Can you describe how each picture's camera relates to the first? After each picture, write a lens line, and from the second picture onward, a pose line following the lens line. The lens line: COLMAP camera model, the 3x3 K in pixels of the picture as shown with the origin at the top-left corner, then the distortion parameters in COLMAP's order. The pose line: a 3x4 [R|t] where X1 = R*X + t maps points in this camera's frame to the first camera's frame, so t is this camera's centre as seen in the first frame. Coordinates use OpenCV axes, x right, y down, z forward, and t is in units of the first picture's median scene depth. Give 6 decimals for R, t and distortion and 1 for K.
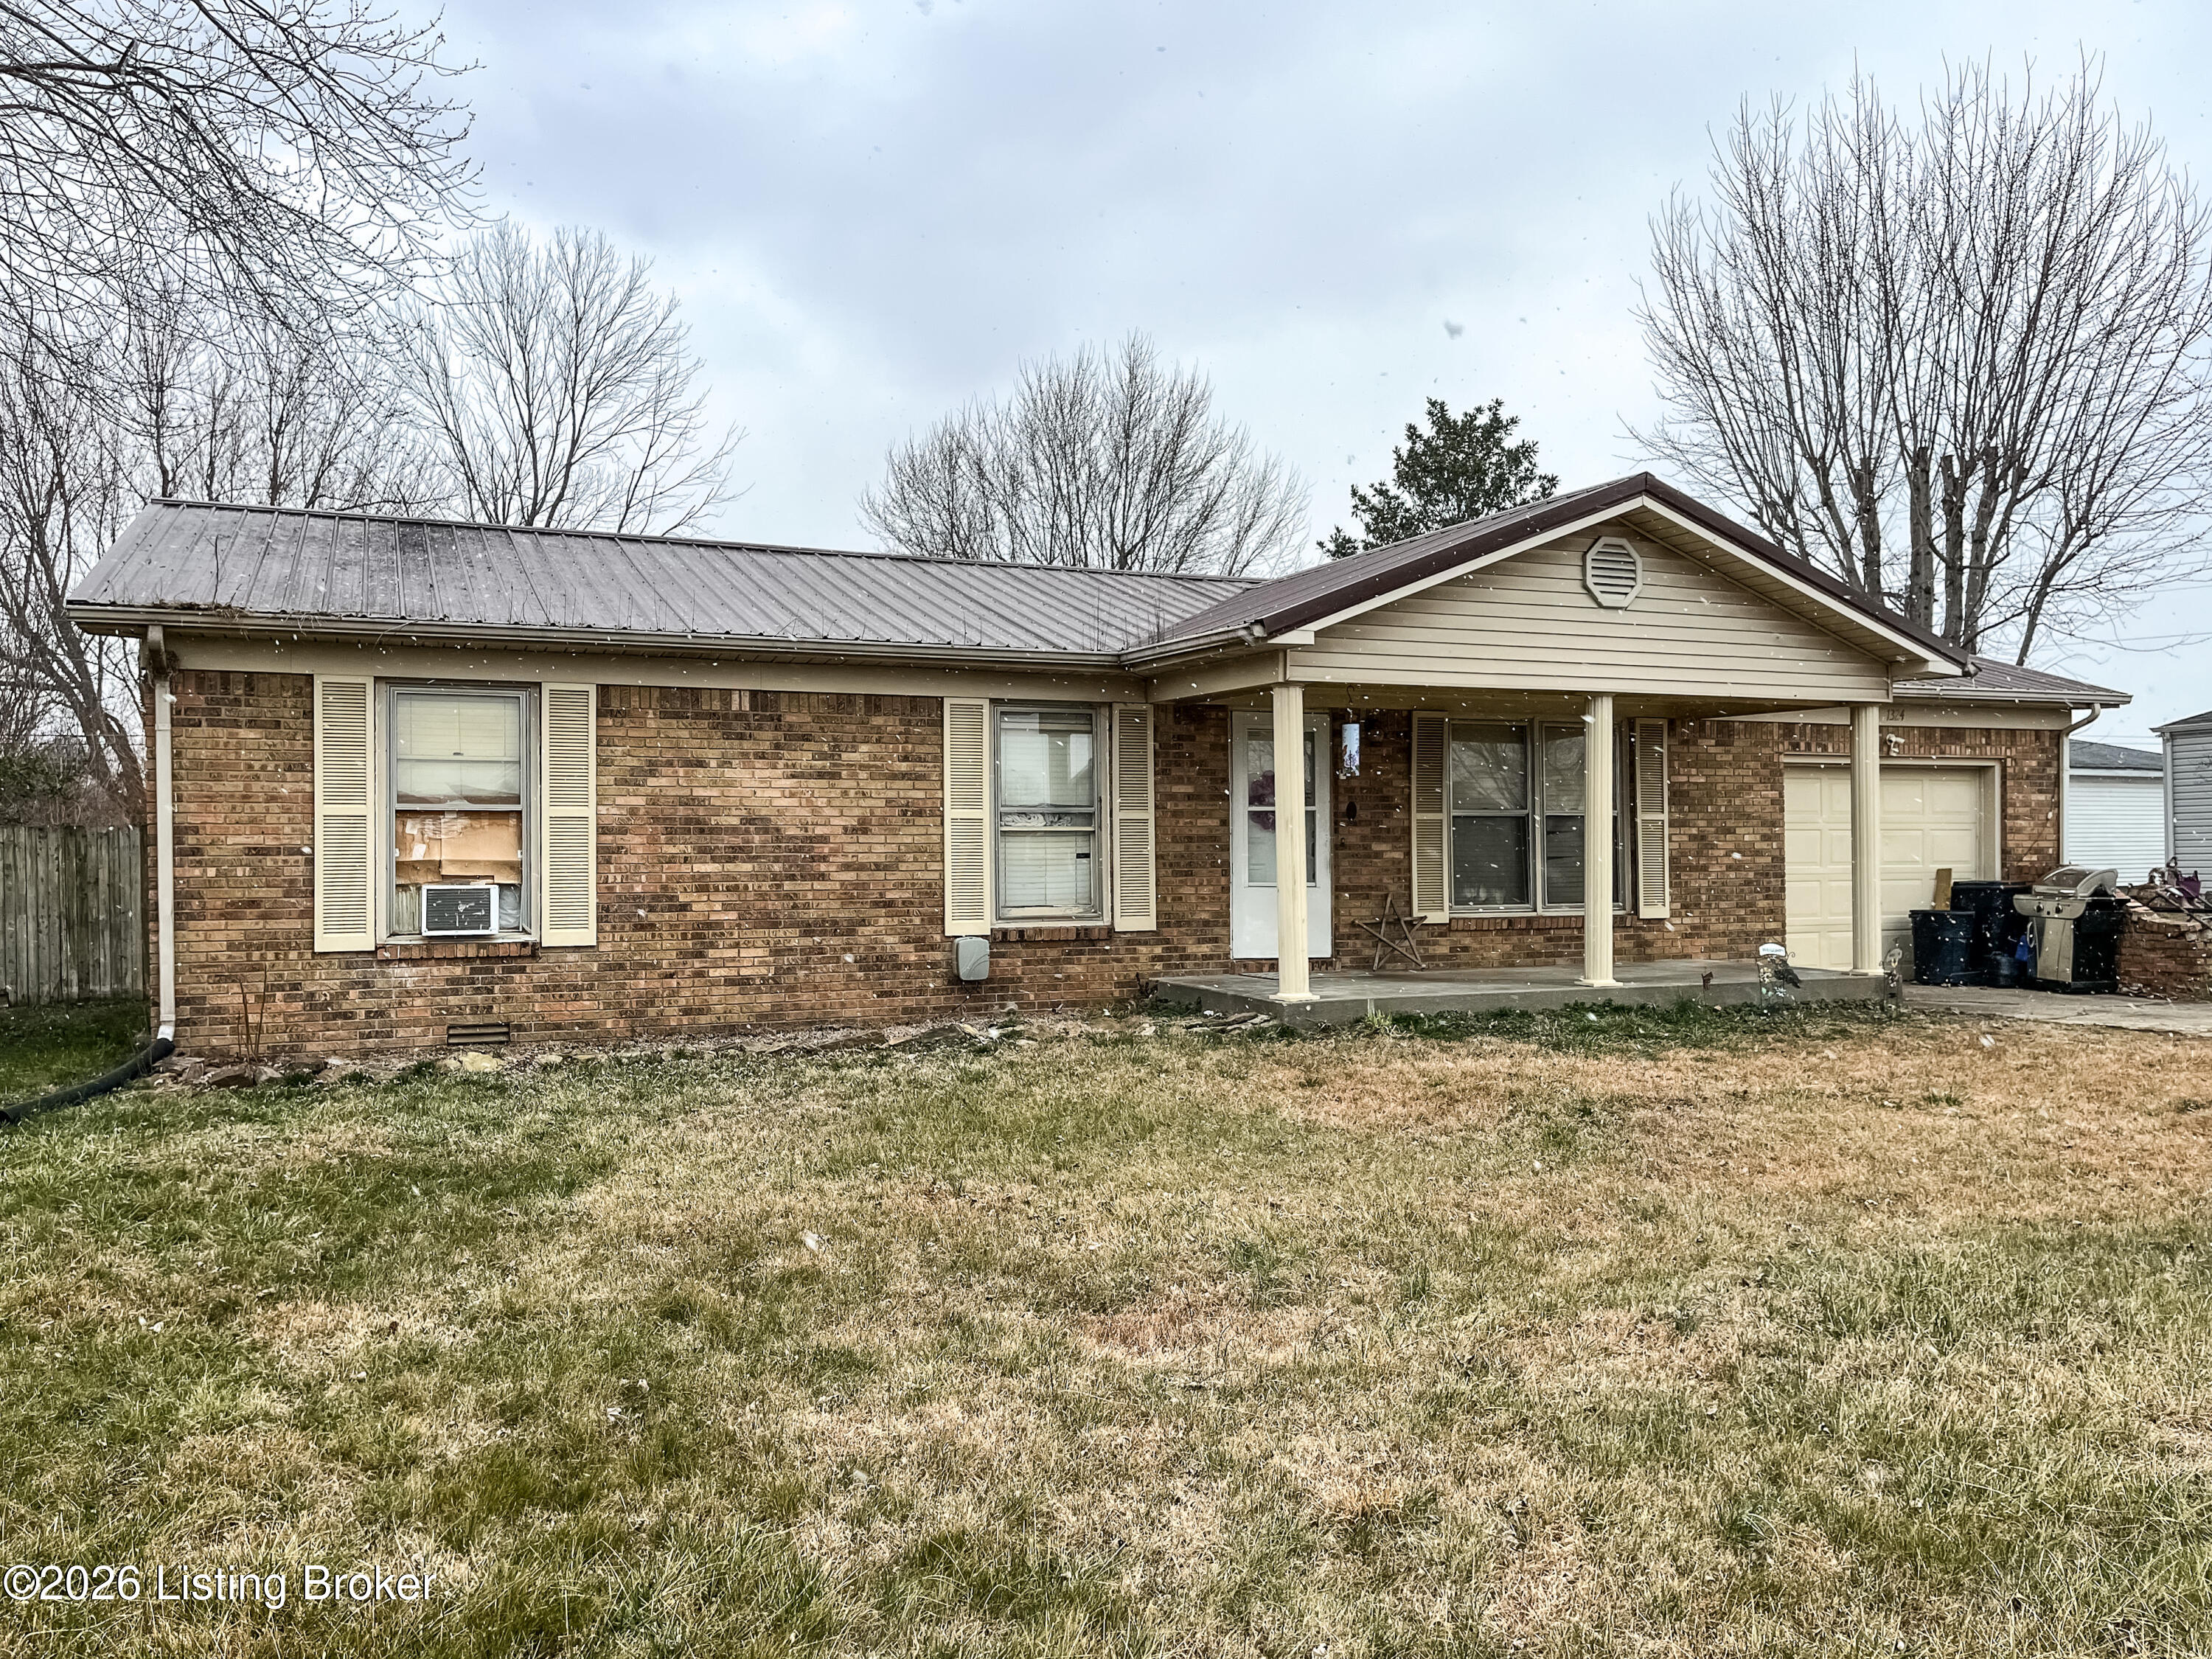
lens RADIAL K [[1701.3, 0, 1108.8], [0, 1701.3, 823.8], [0, 0, 1]] dist [0.058126, -0.042657]
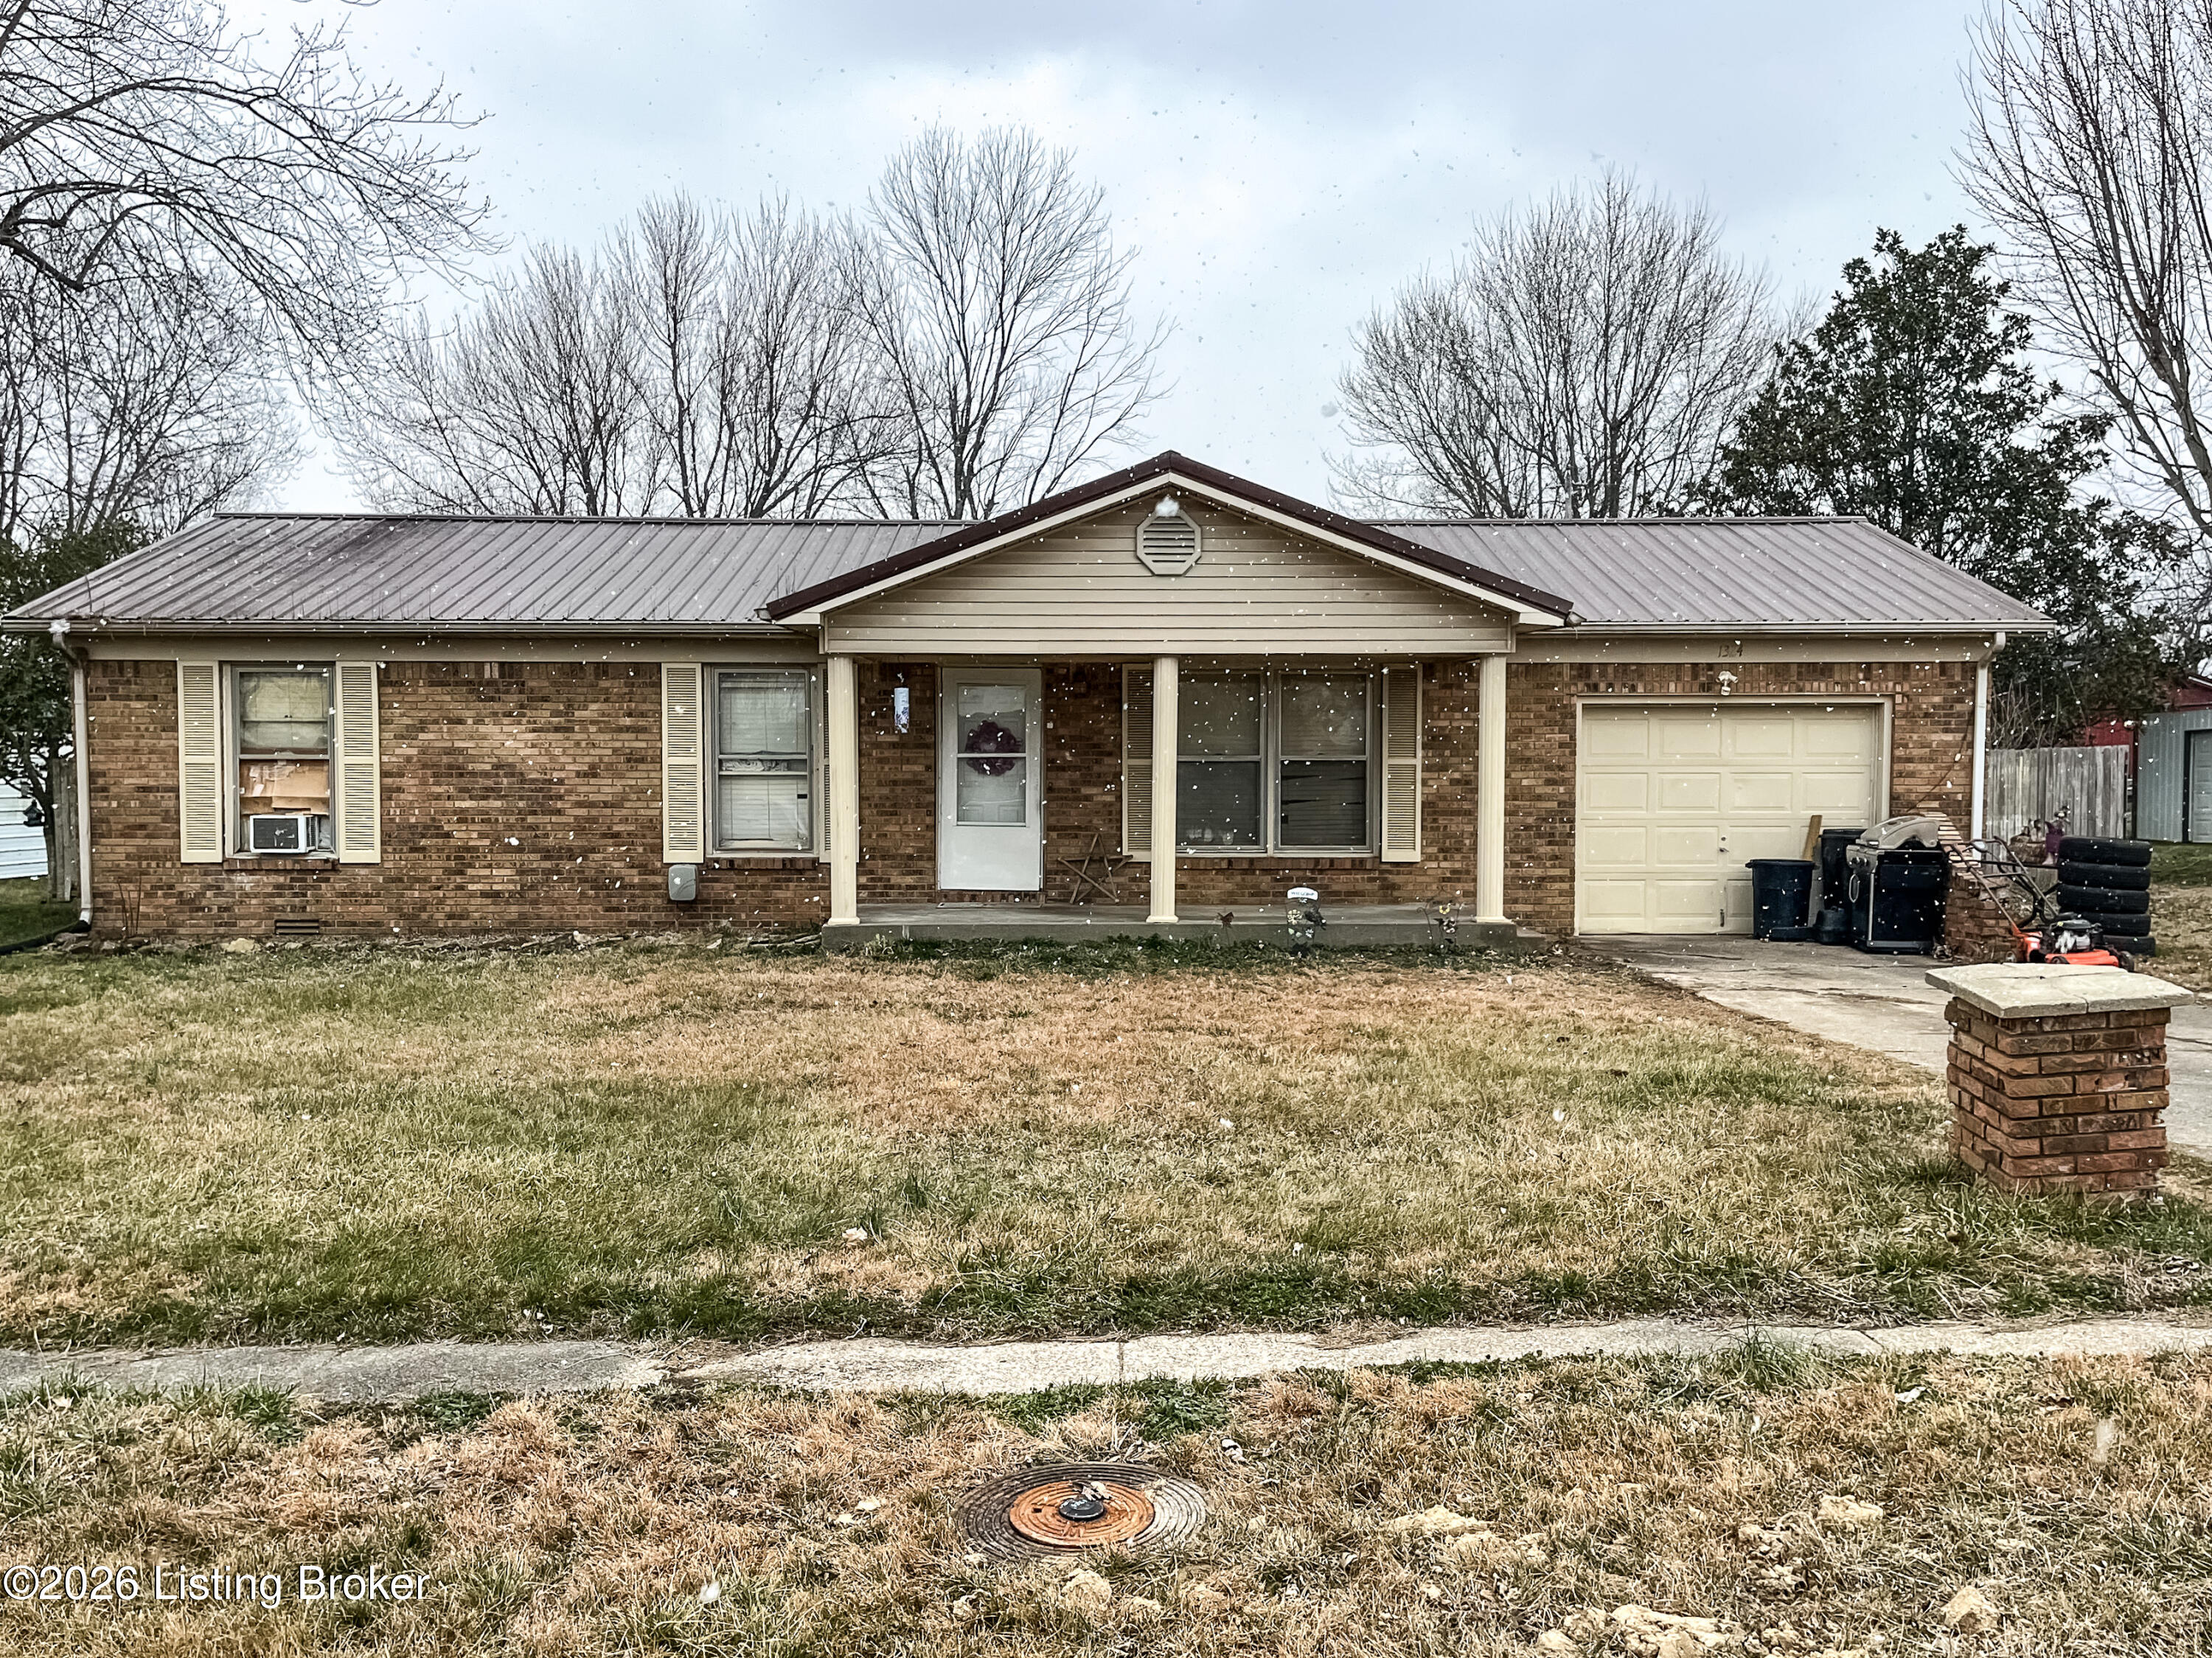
lens RADIAL K [[1981.1, 0, 1108.7], [0, 1981.1, 835.1], [0, 0, 1]] dist [0.061487, -0.053557]
pose [[0.927805, 0.019266, -0.372567, 0.682436], [0.001000, 0.998533, 0.054128, -0.027777], [0.373063, -0.050593, 0.926425, -0.172726]]
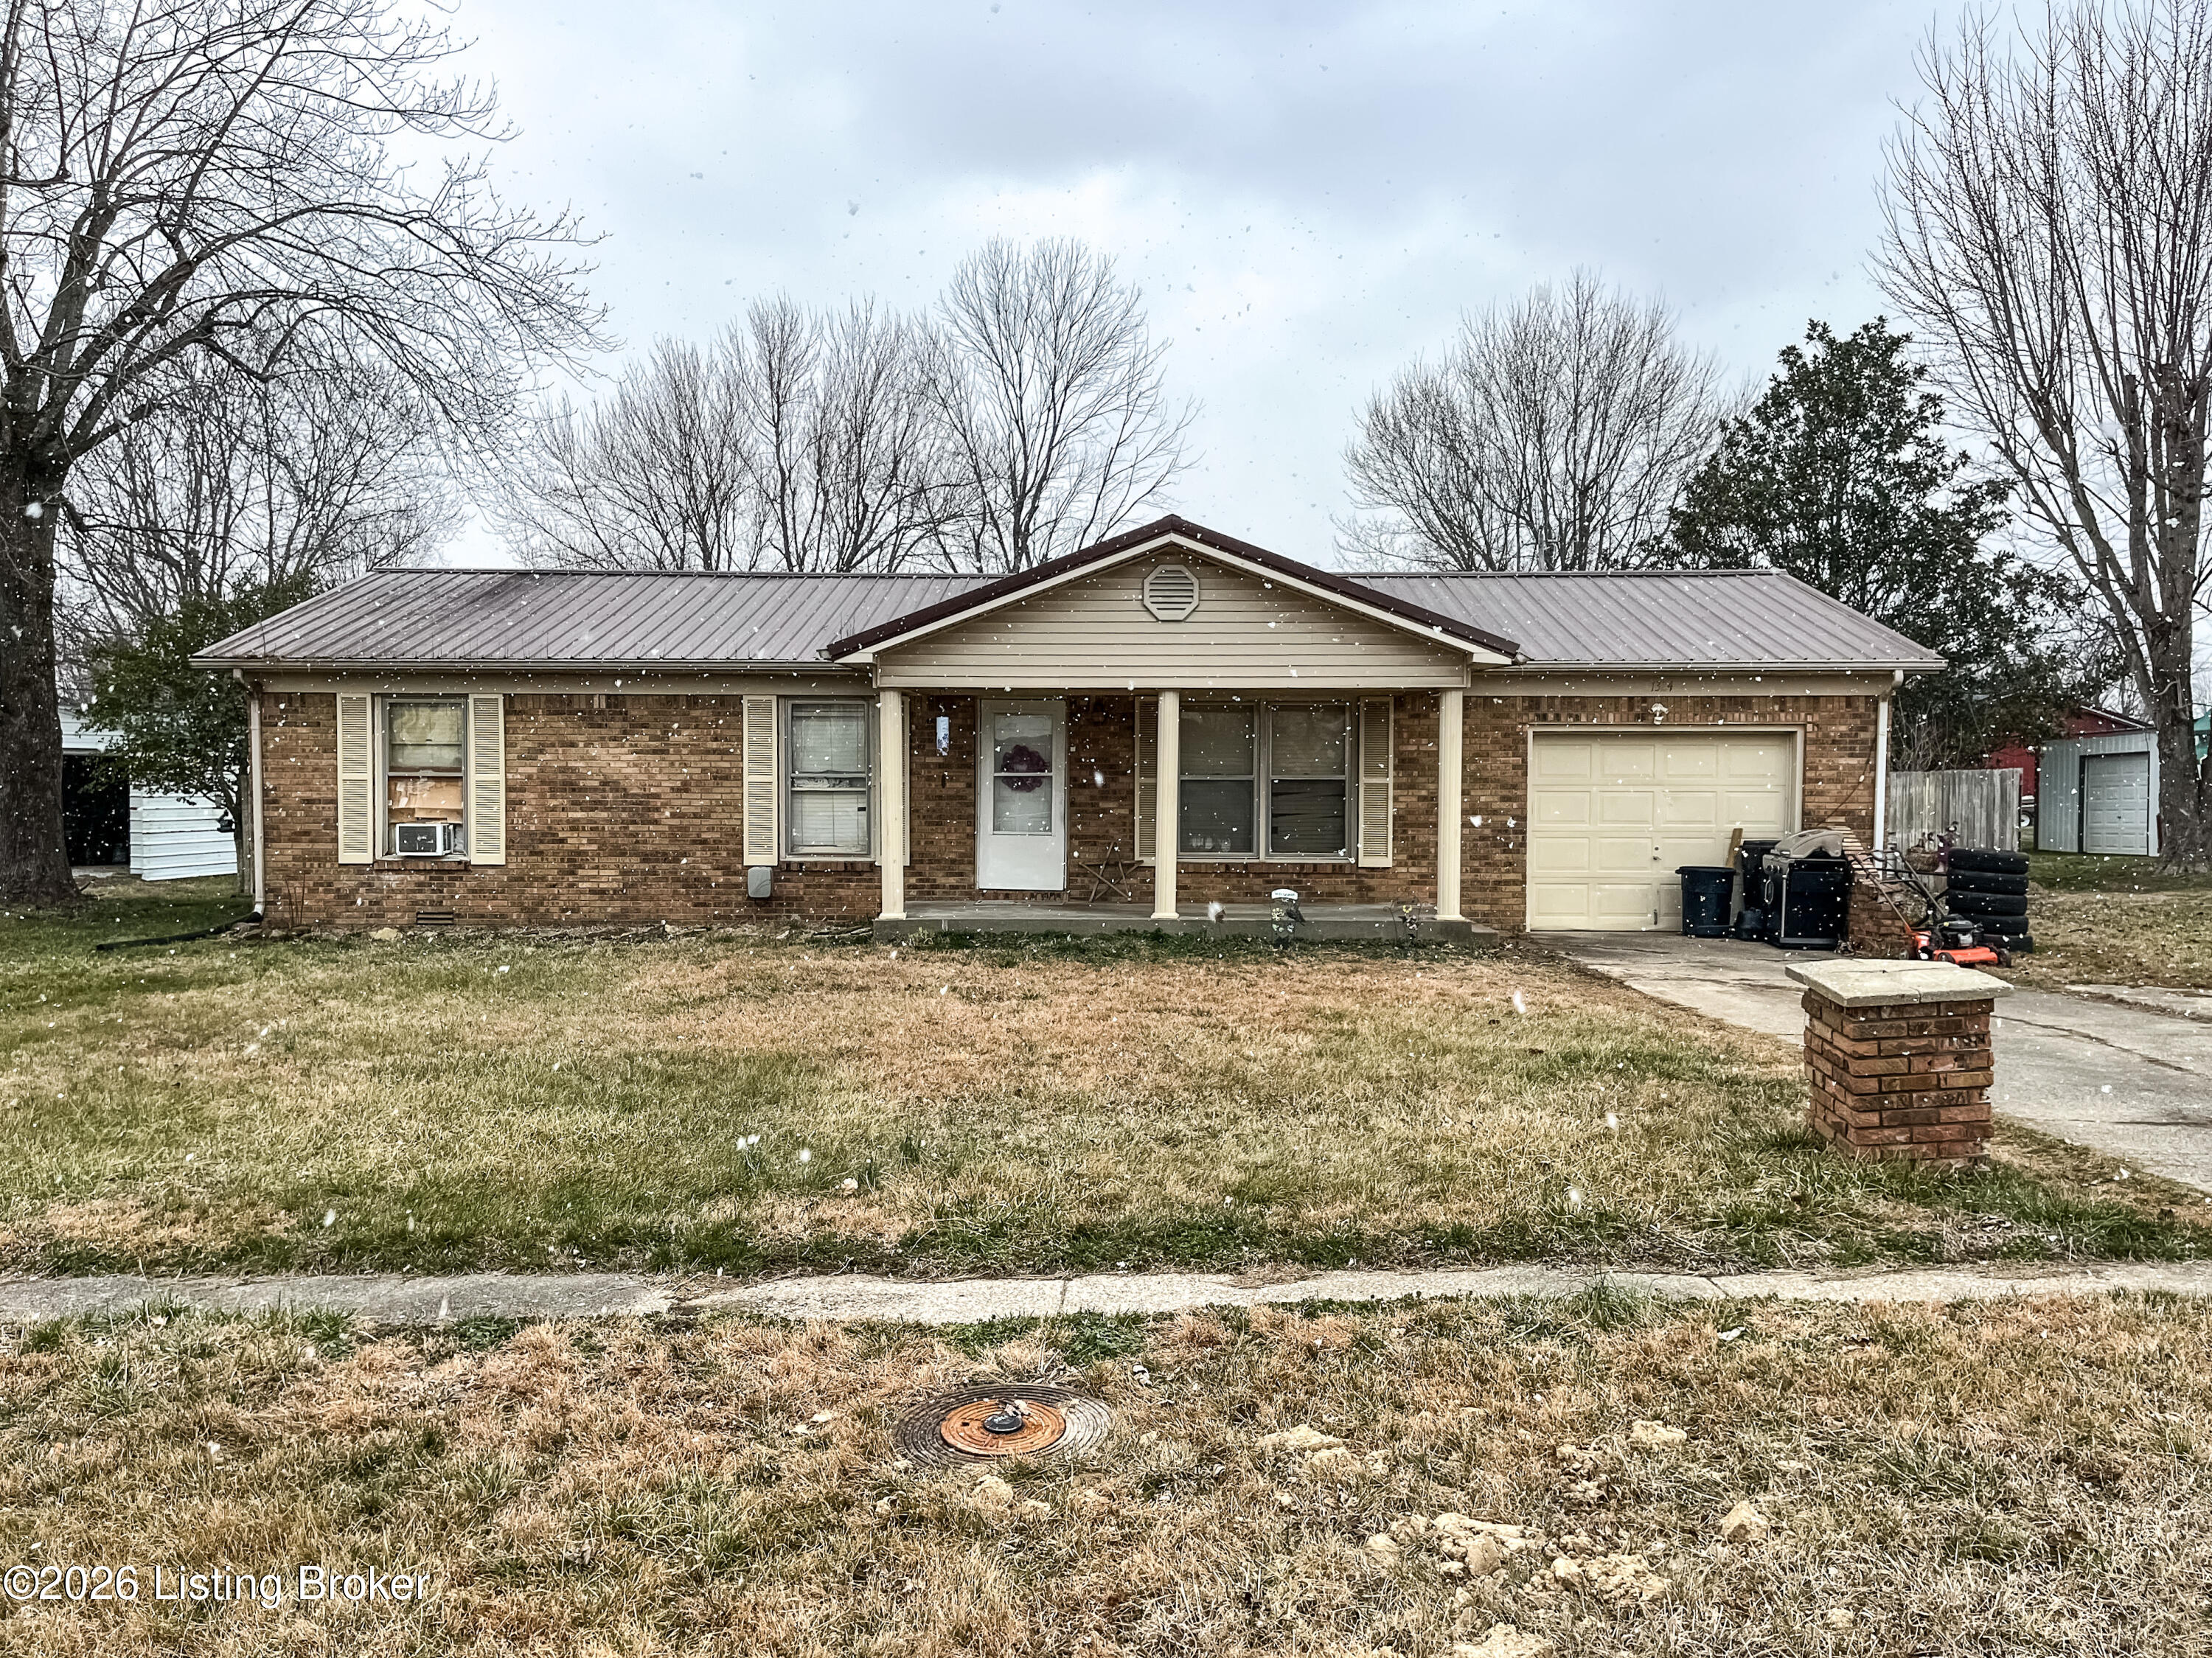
lens RADIAL K [[1701.1, 0, 1100.0], [0, 1701.1, 823.5], [0, 0, 1]] dist [0.058126, -0.042657]
pose [[0.915847, 0.018539, -0.401099, 0.704240], [-0.001371, 0.999072, 0.043048, -0.028407], [0.401525, -0.038876, 0.915023, -0.164921]]
